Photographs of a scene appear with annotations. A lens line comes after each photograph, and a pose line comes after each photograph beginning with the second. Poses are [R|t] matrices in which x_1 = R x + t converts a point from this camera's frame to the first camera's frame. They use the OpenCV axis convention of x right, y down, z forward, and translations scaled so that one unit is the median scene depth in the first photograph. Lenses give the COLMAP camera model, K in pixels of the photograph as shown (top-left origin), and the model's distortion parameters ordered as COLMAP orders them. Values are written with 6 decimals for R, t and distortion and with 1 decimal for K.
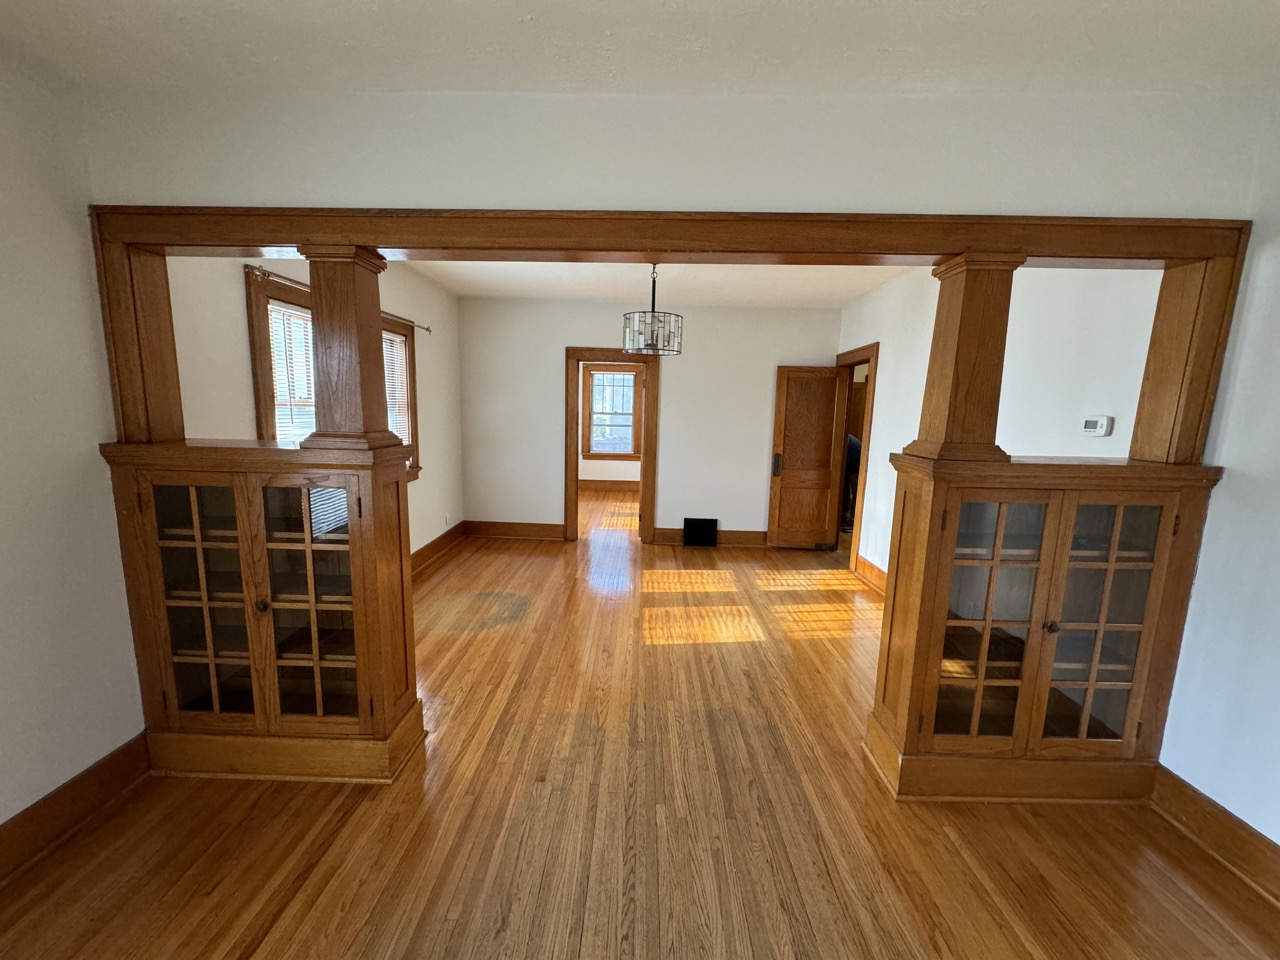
lens RADIAL K [[508.9, 0, 640.0], [0, 508.9, 480.0], [0, 0, 1]] dist [-0.001401, -0.000263]
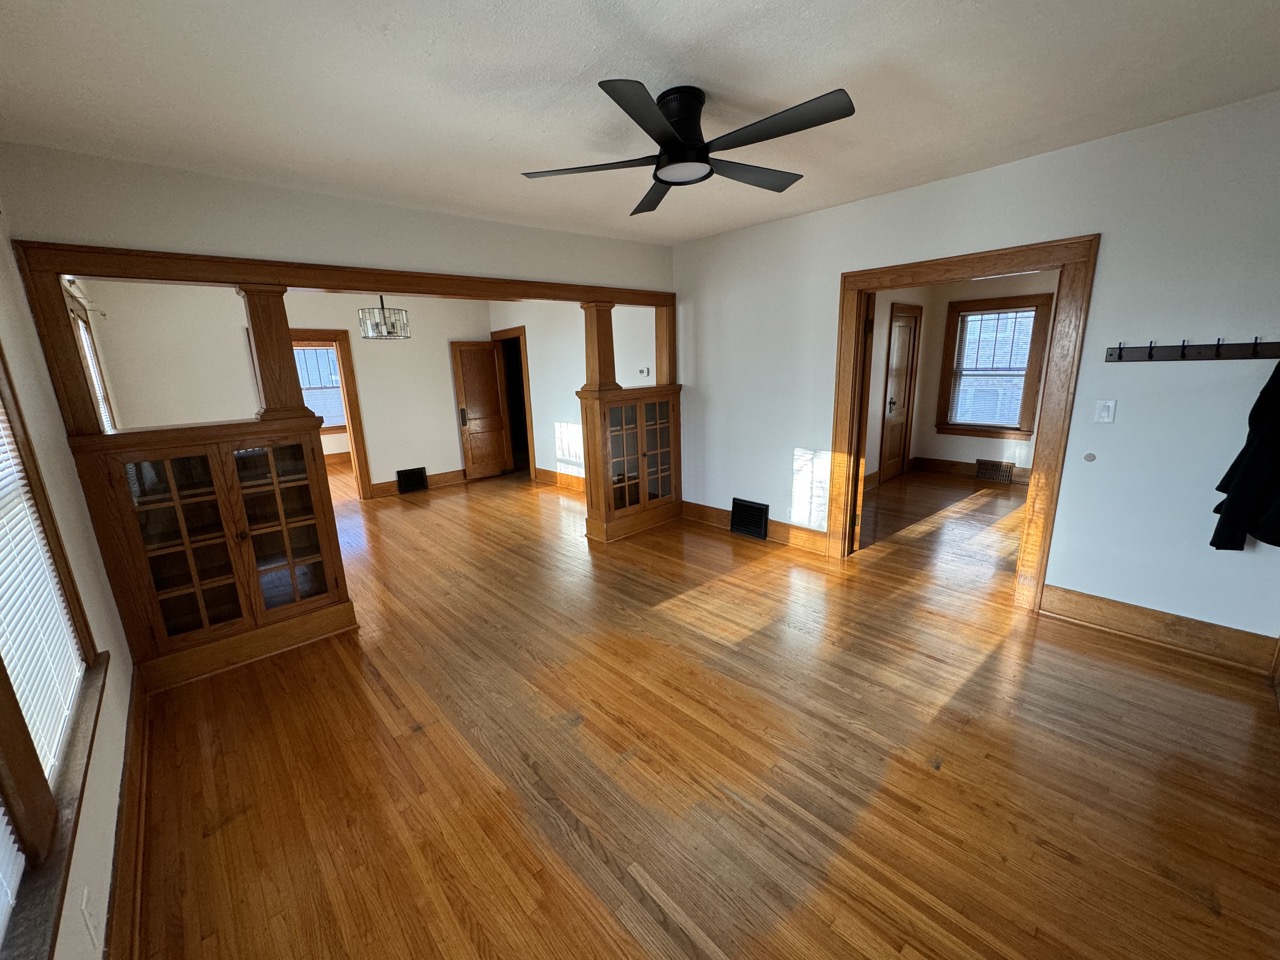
lens RADIAL K [[508.9, 0, 640.0], [0, 508.9, 480.0], [0, 0, 1]] dist [-0.001401, -0.000263]
pose [[0.728210, -0.202281, 0.654822, -0.822888], [0.155246, 0.979302, 0.129872, 0.080539], [-0.667539, 0.007085, 0.744541, -0.799027]]
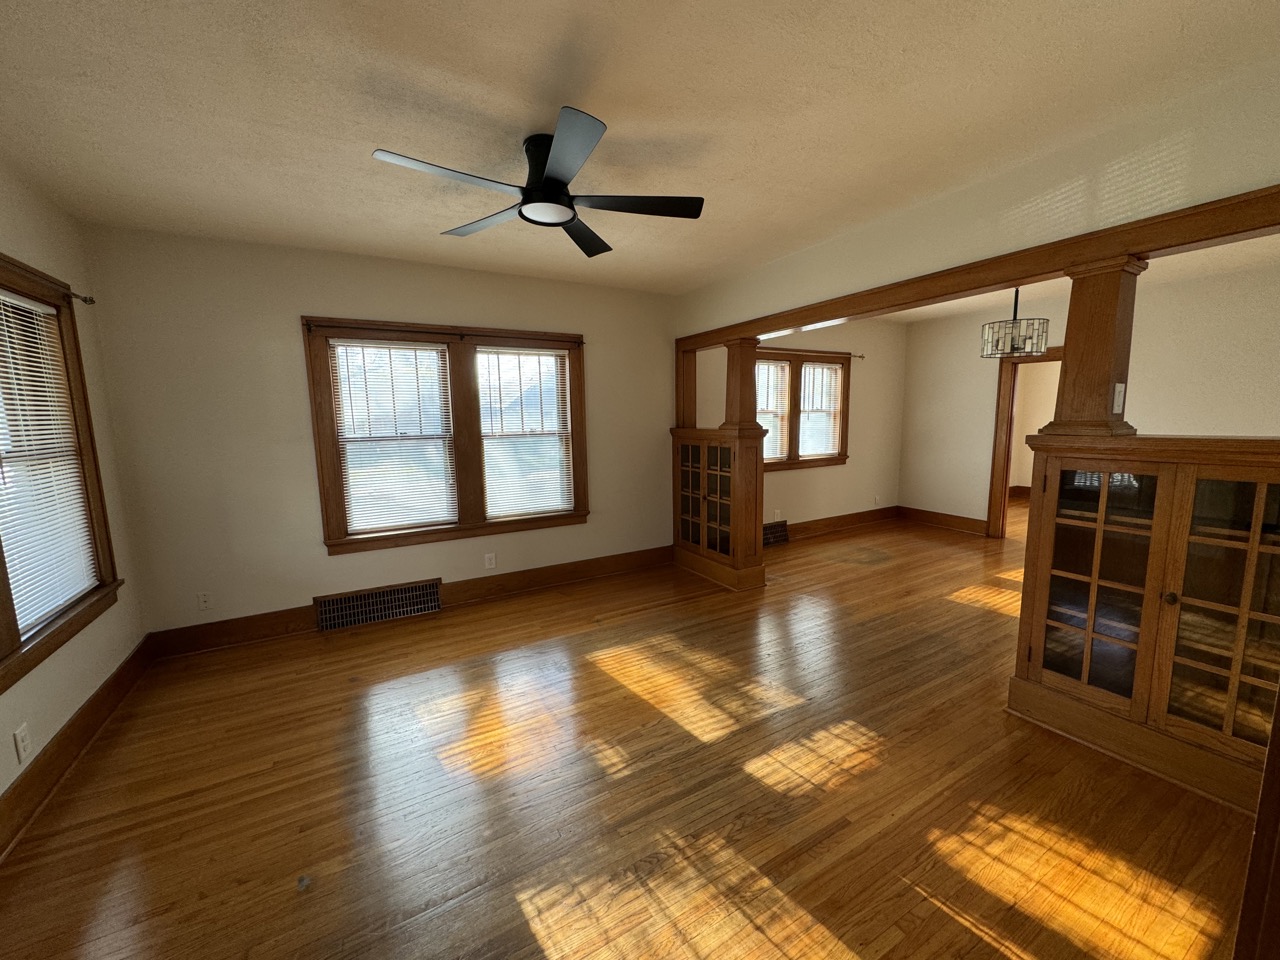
lens RADIAL K [[508.9, 0, 640.0], [0, 508.9, 480.0], [0, 0, 1]] dist [-0.001401, -0.000263]
pose [[0.506199, 0.079083, -0.858783, 1.079606], [-0.101296, 0.994346, 0.031859, 0.121363], [0.856447, 0.070865, 0.511347, -0.438822]]
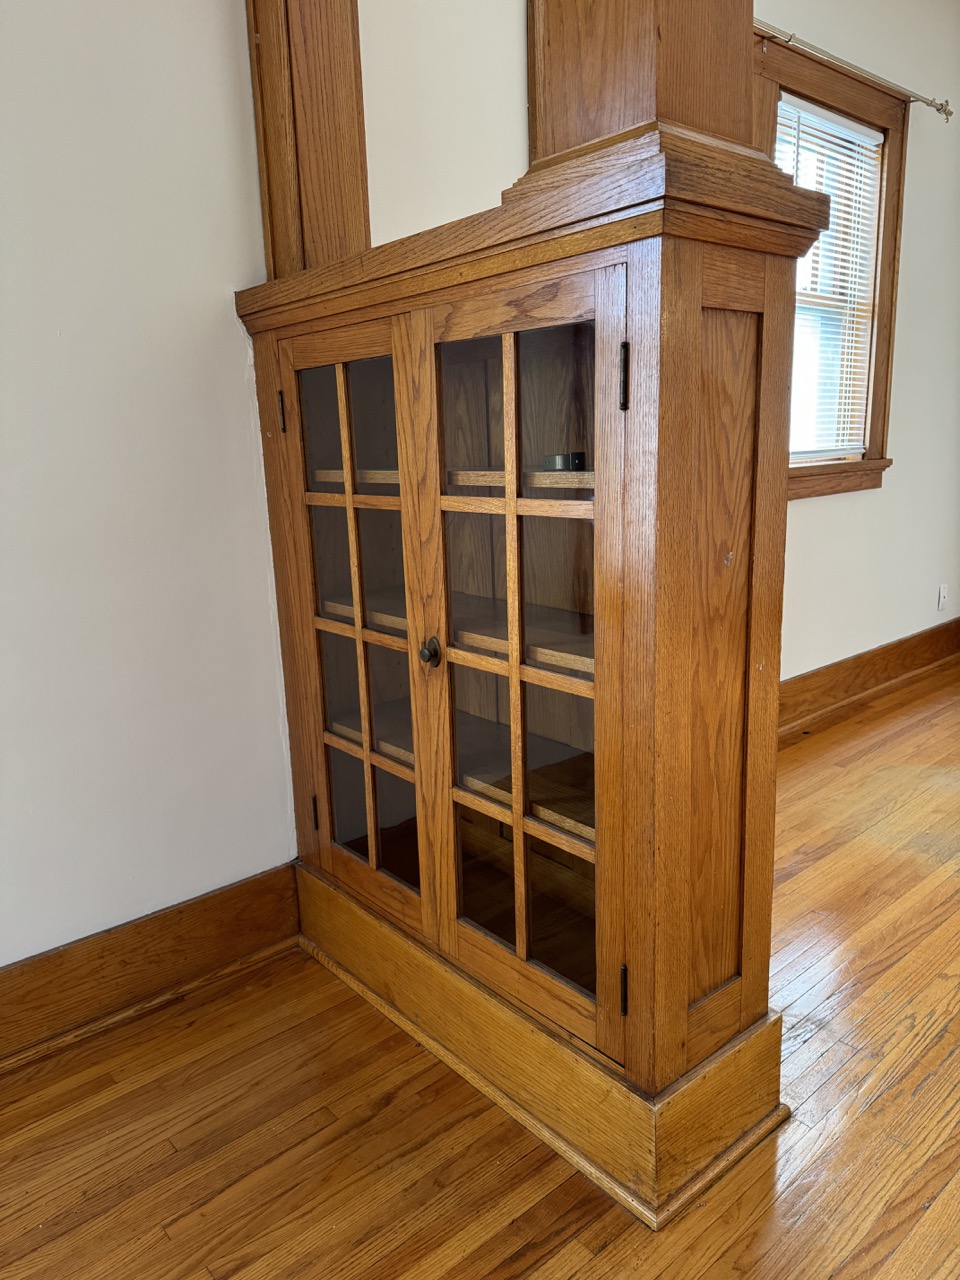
lens RADIAL K [[898.1, 0, 480.0], [0, 898.1, 640.0], [0, 0, 1]] dist [0.089198, -0.109923]
pose [[0.660466, 0.117671, -0.741578, -0.165530], [-0.064575, 0.992886, 0.100036, 0.158689], [0.748074, -0.018183, 0.663367, 0.530503]]
